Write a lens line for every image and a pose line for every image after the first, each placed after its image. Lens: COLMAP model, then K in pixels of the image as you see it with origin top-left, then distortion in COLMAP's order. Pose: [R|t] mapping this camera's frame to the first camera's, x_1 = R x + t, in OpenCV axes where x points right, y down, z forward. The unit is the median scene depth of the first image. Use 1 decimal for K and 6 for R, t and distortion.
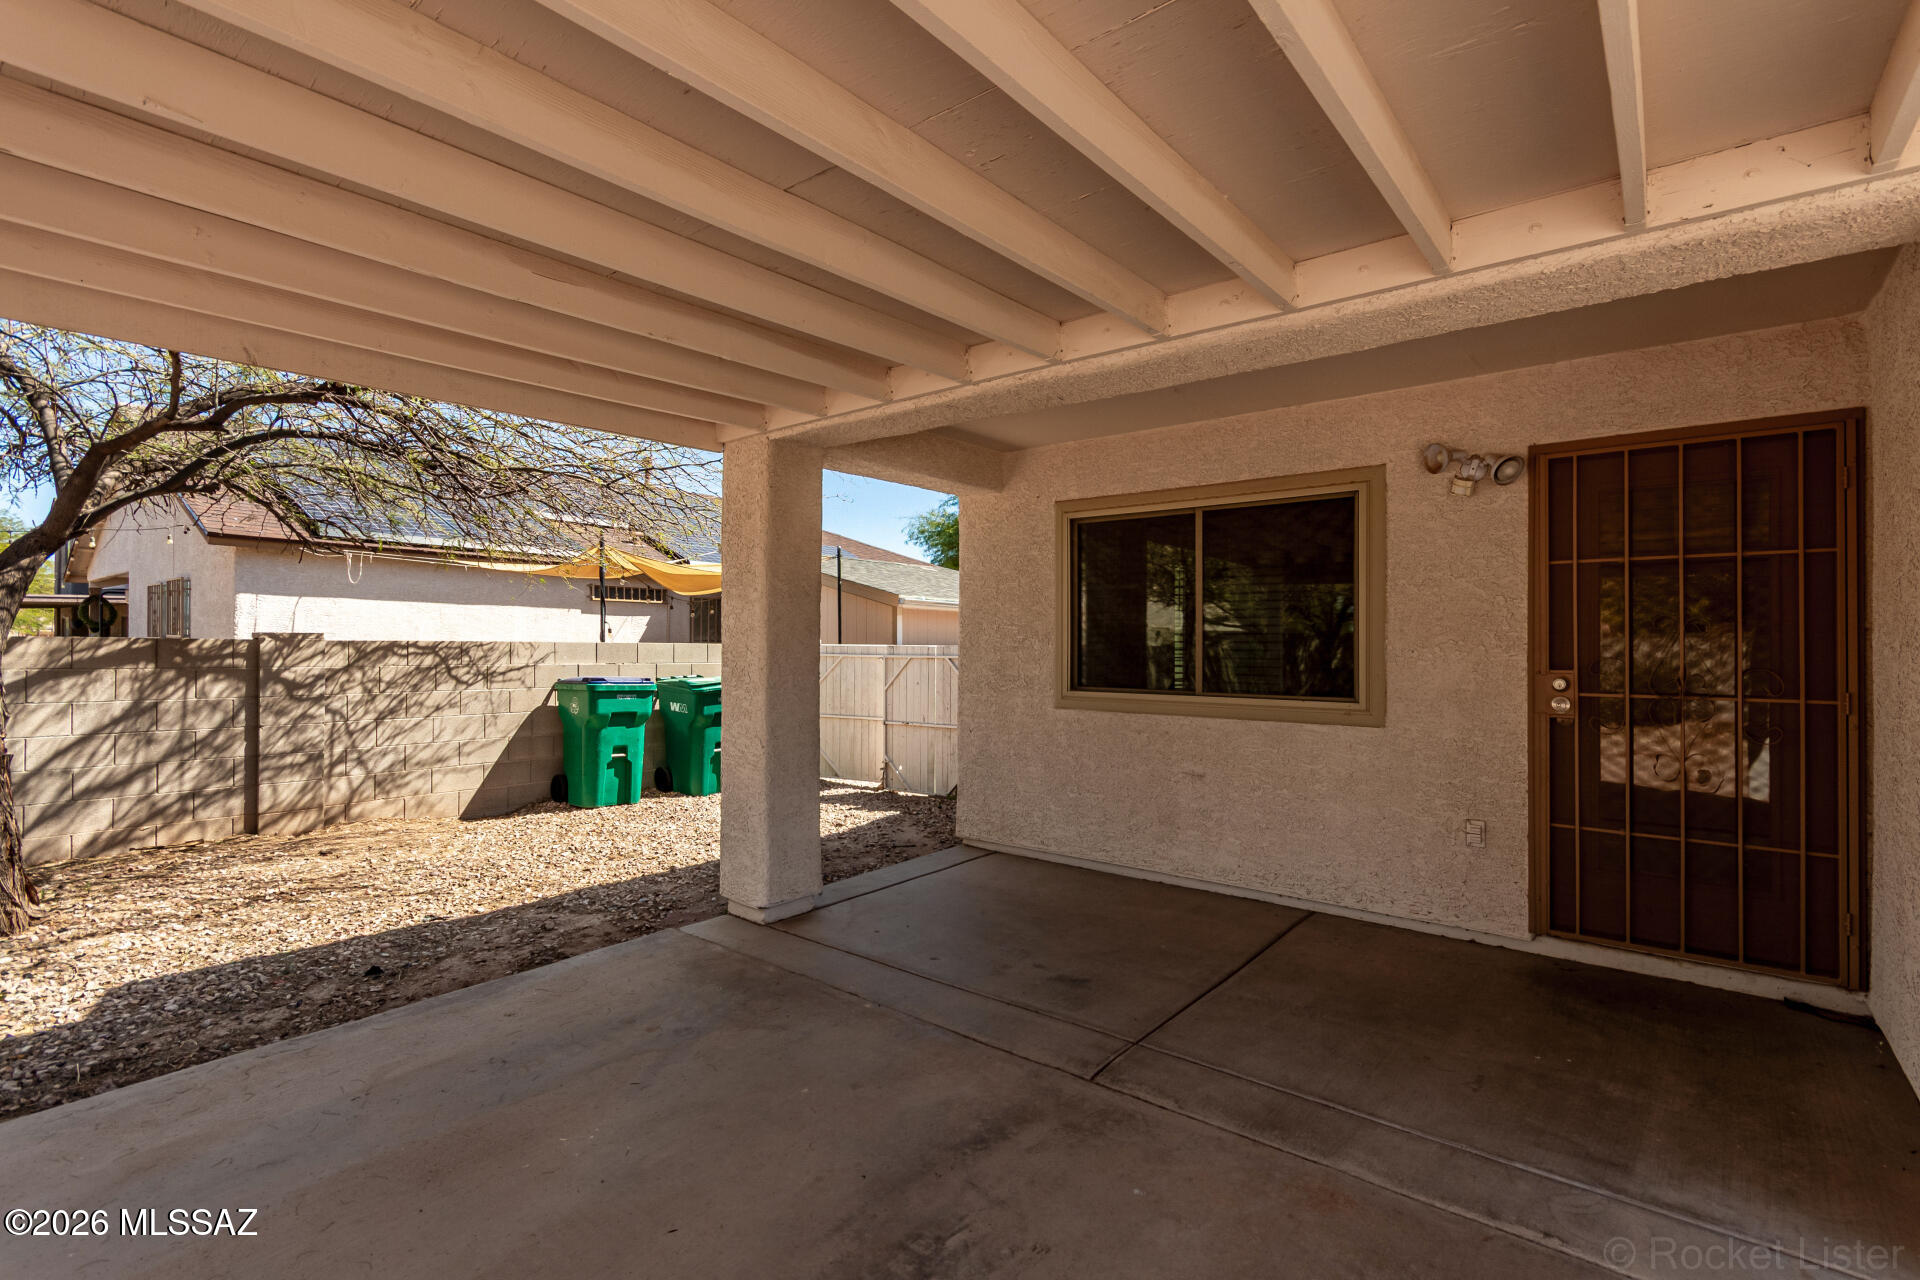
lens RADIAL K [[897.0, 0, 971.9], [0, 897.0, 647.8], [0, 0, 1]] dist [0.010064, -0.000244]
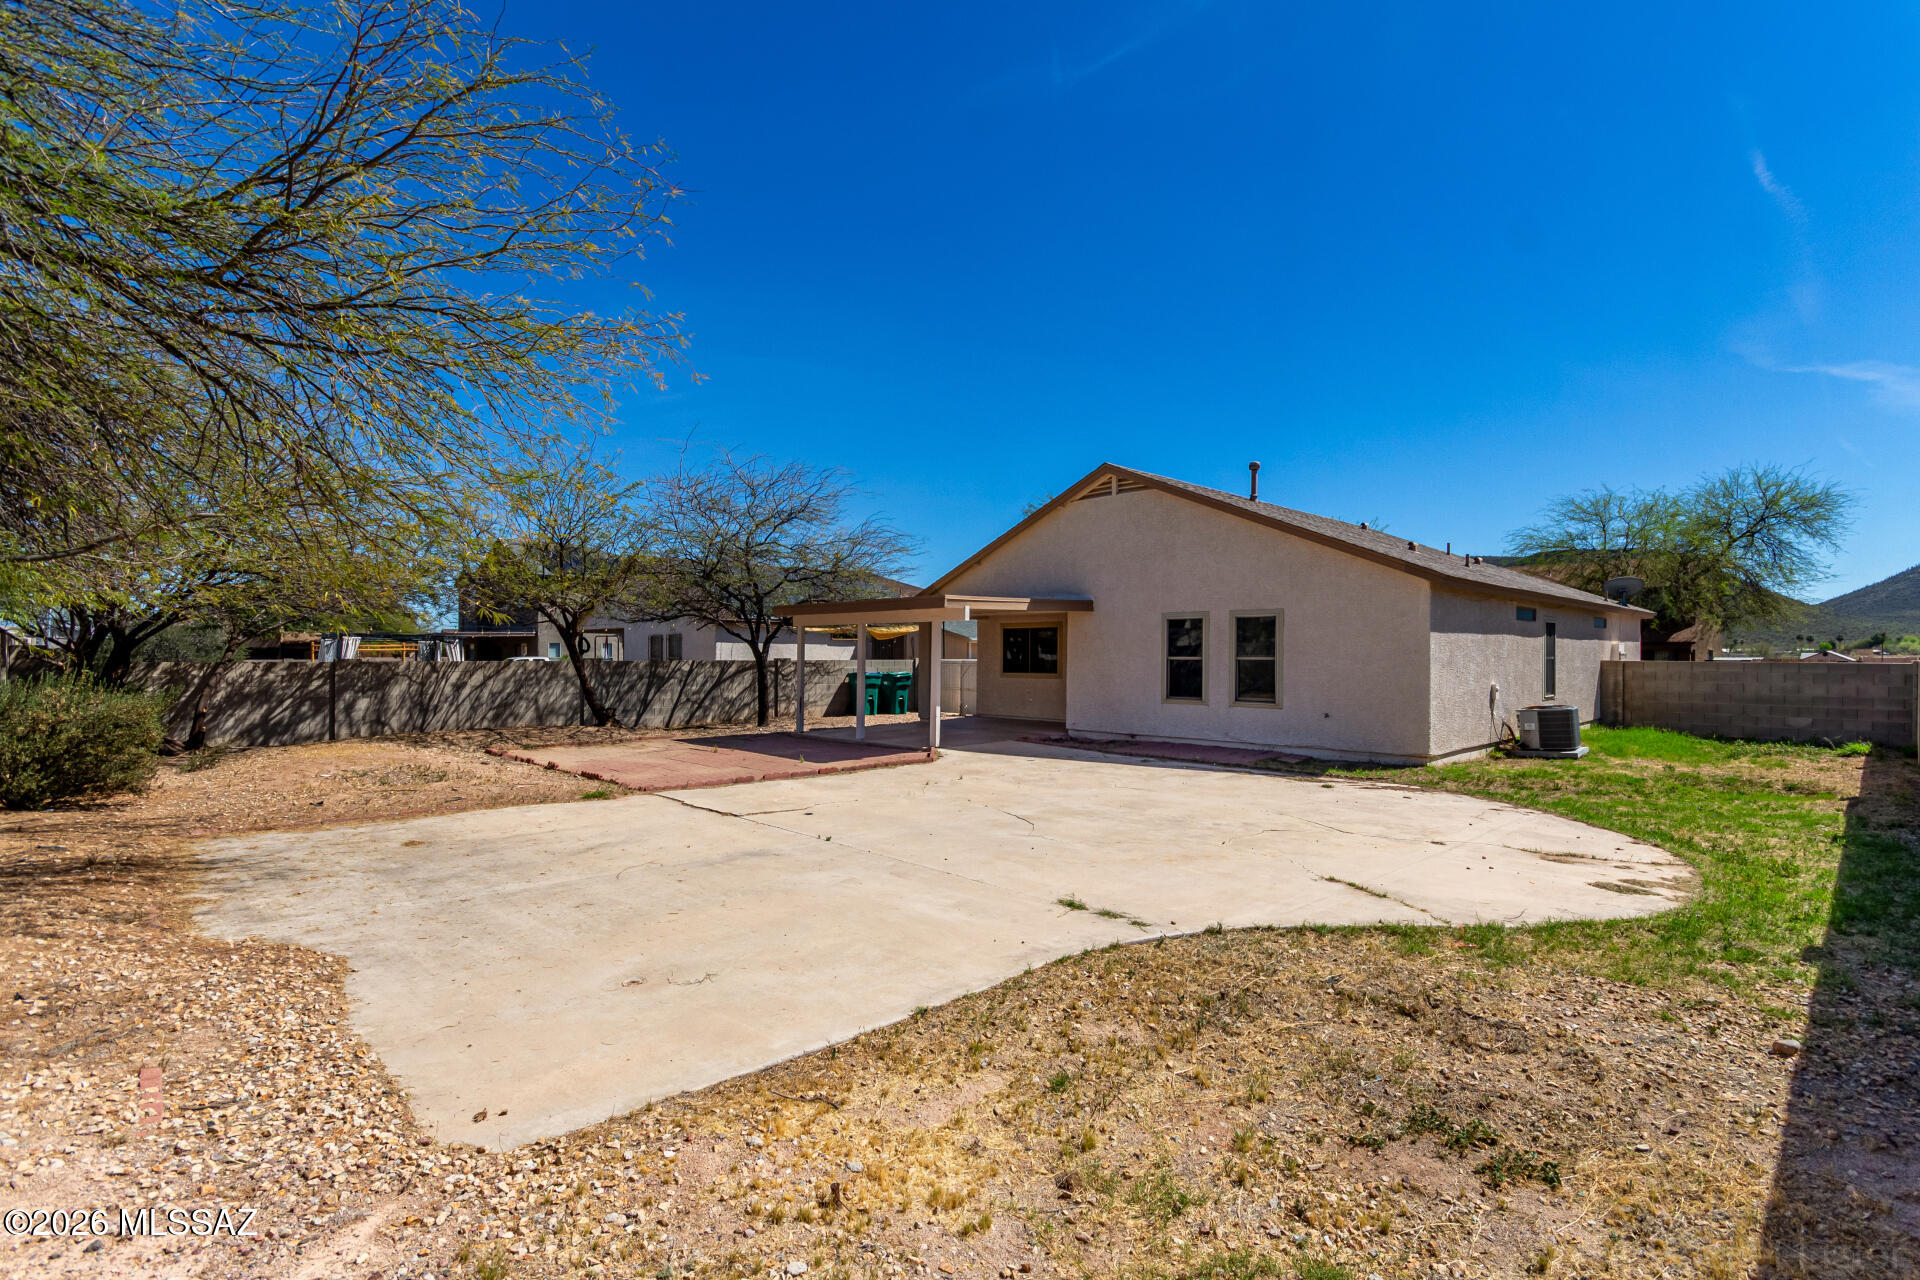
lens RADIAL K [[897.0, 0, 955.6], [0, 897.0, 646.6], [0, 0, 1]] dist [0.010064, -0.000244]
pose [[0.995423, -0.008717, -0.095167, 0.162801], [0.009036, 0.999955, 0.002918, -0.060080], [0.095138, -0.003765, 0.995457, -1.916594]]
